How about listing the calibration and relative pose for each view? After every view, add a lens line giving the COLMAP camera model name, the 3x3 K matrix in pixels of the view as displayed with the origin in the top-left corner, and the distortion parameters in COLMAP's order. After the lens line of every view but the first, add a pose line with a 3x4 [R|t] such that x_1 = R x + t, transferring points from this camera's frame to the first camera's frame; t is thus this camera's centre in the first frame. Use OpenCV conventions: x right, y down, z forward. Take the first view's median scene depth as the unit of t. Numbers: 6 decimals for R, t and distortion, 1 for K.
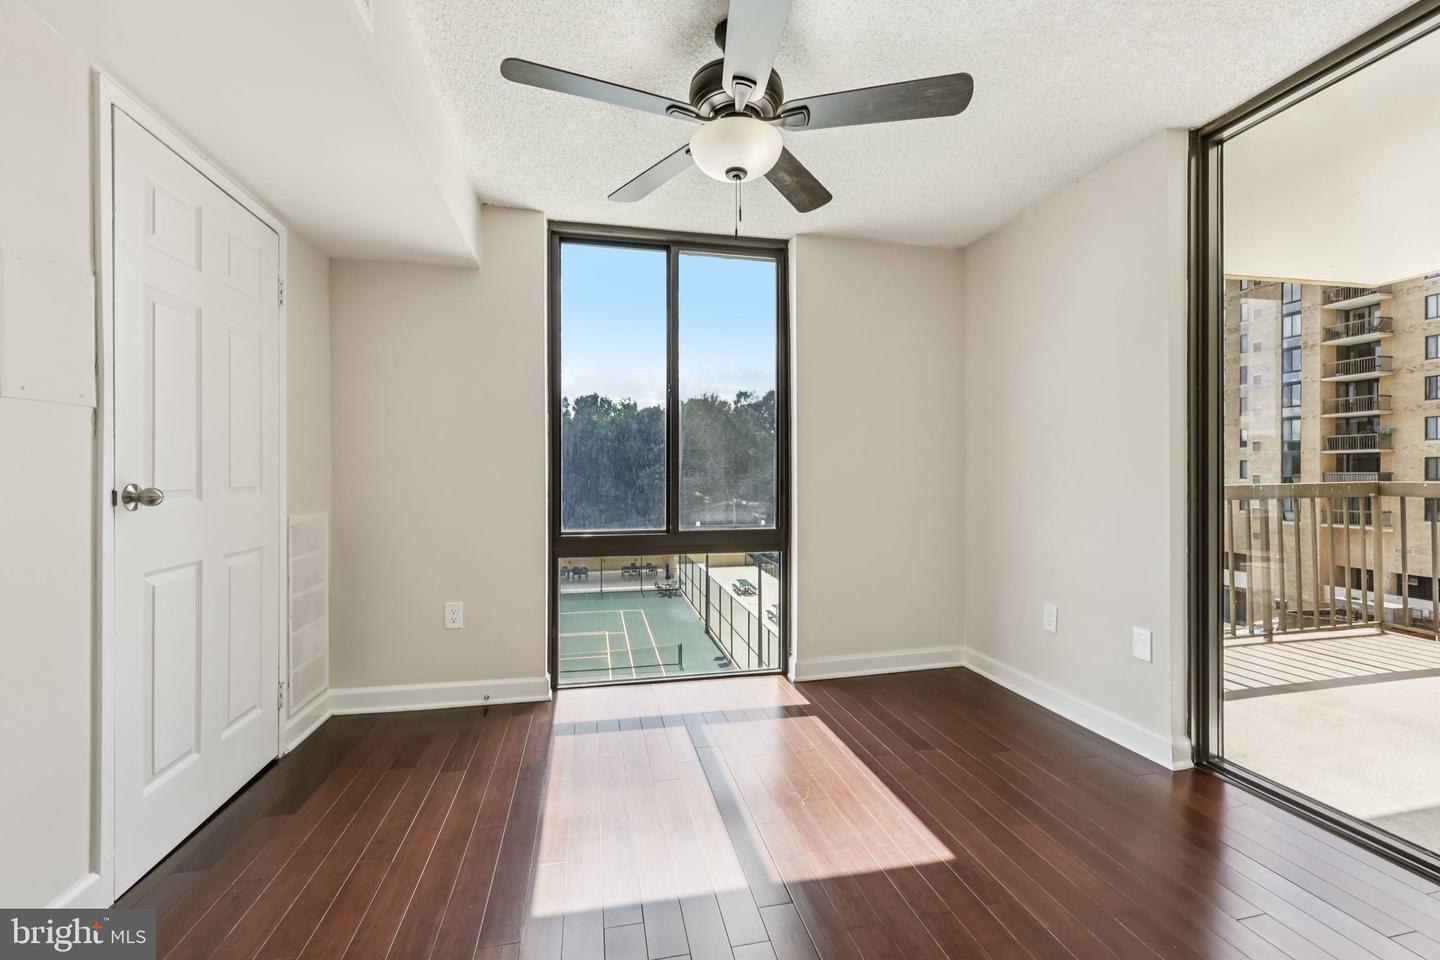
lens RADIAL K [[597.3, 0, 725.6], [0, 597.3, 475.2], [0, 0, 1]] dist [0.001586, 0.000008]
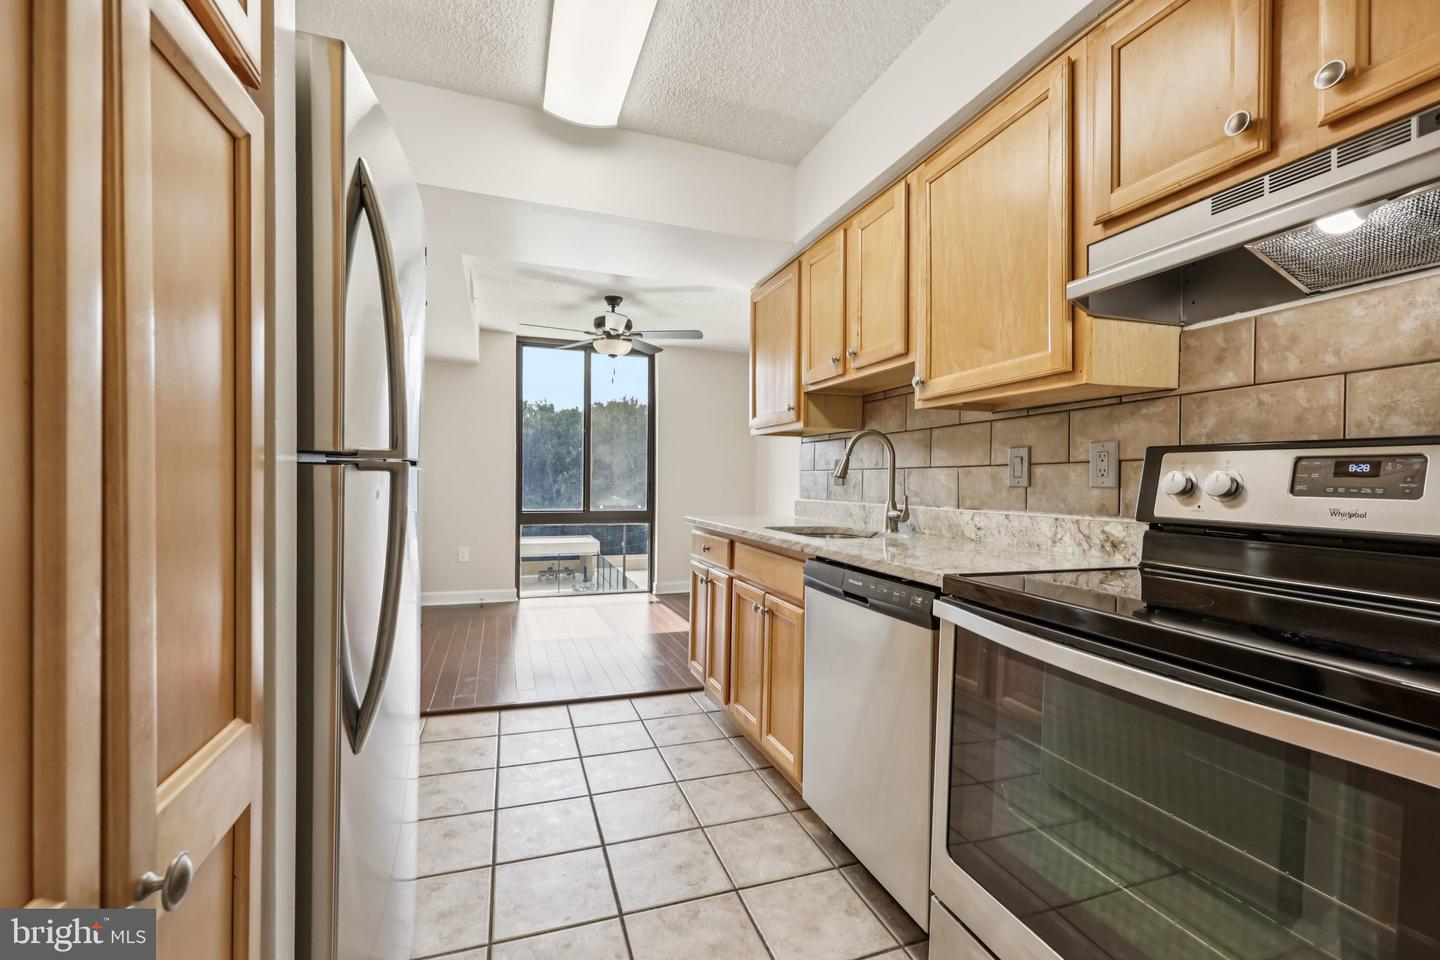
lens RADIAL K [[602.7, 0, 720.0], [0, 602.7, 480.0], [0, 0, 1]] dist [-0.000945, -0.000015]
pose [[0.992538, 0.006773, 0.121748, 0.082377], [-0.006775, 0.999977, -0.000401, 0.001774], [-0.121748, -0.000426, 0.992561, -0.784213]]
